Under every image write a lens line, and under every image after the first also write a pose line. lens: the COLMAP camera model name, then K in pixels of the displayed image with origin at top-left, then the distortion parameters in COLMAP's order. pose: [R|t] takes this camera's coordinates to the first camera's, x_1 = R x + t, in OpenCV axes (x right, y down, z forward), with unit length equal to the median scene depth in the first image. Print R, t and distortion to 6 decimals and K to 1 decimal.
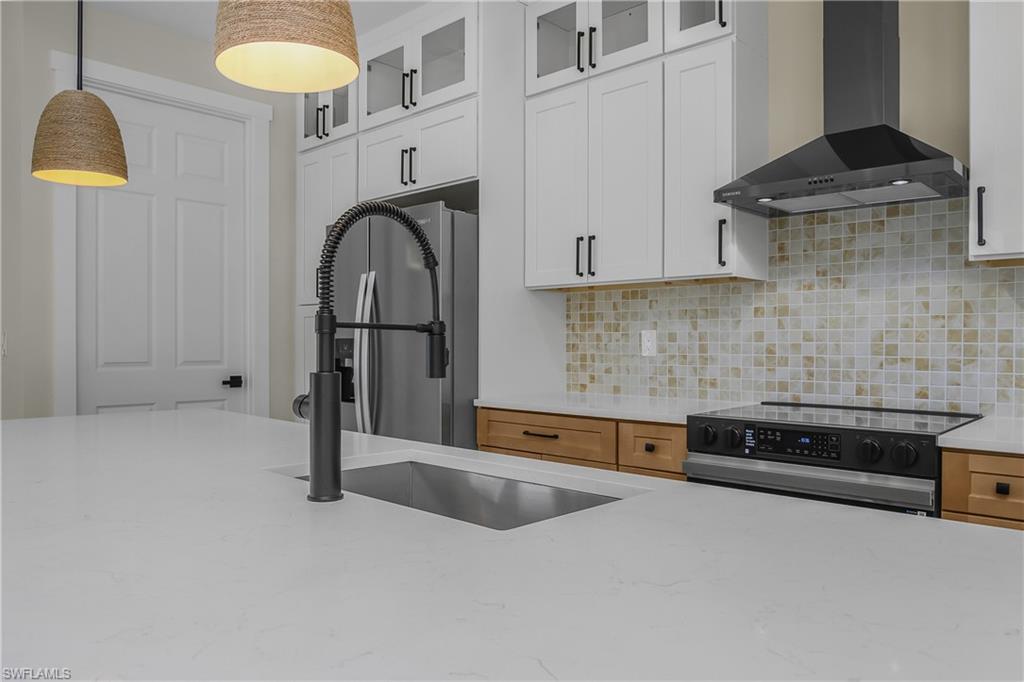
lens RADIAL K [[707.9, 0, 512.5], [0, 707.9, 342.4], [0, 0, 1]] dist [-0.042640, -0.000822]
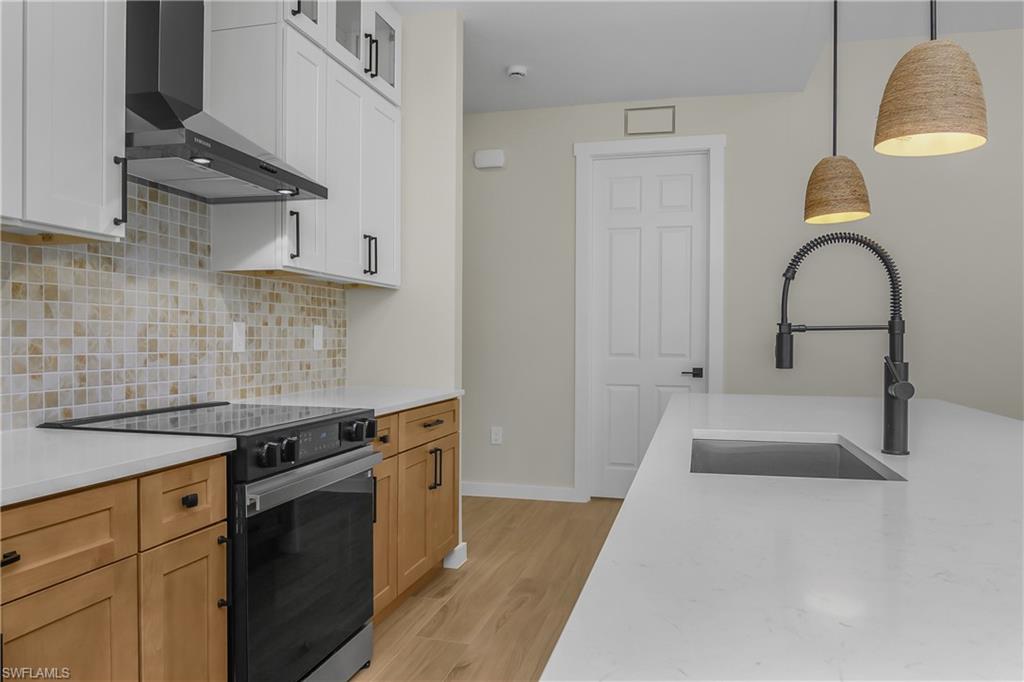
lens RADIAL K [[707.9, 0, 511.0], [0, 707.9, 340.1], [0, 0, 1]] dist [-0.042640, -0.000822]
pose [[-0.486402, -0.005051, 0.873720, -0.477006], [-0.004477, 0.999985, 0.003289, -0.001251], [-0.873724, -0.002312, -0.486417, 0.996962]]
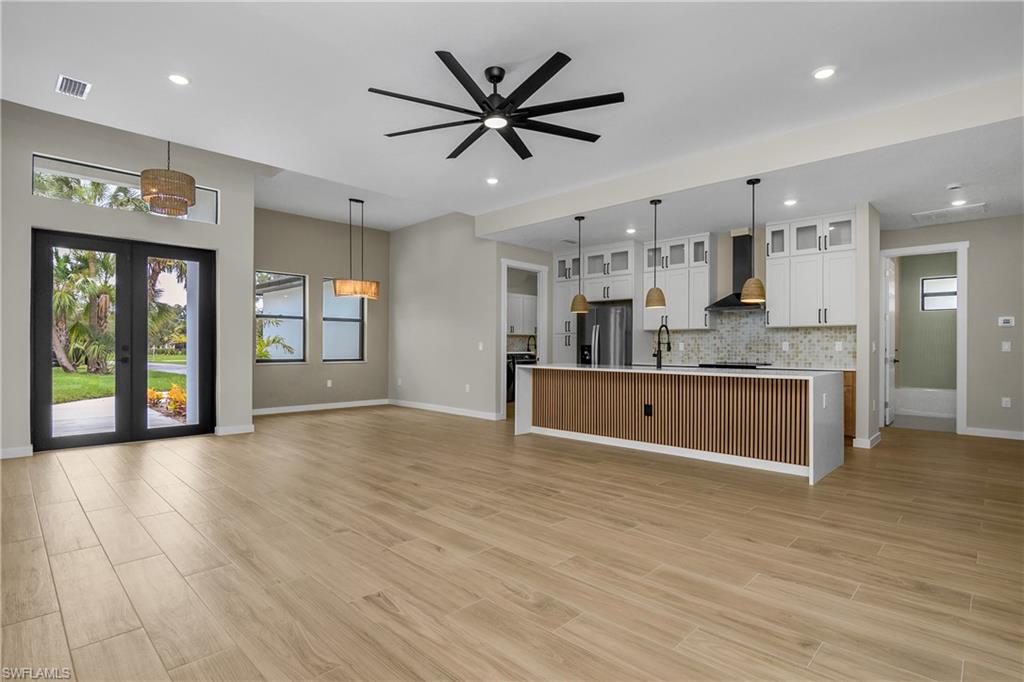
lens RADIAL K [[514.4, 0, 509.7], [0, 514.4, 345.4], [0, 0, 1]] dist [-0.014643, 0.002416]
pose [[0.999729, 0.002666, -0.023134, -0.704547], [-0.002795, 0.999981, -0.005561, 0.013328], [0.023118, 0.005624, 0.999717, -1.818751]]
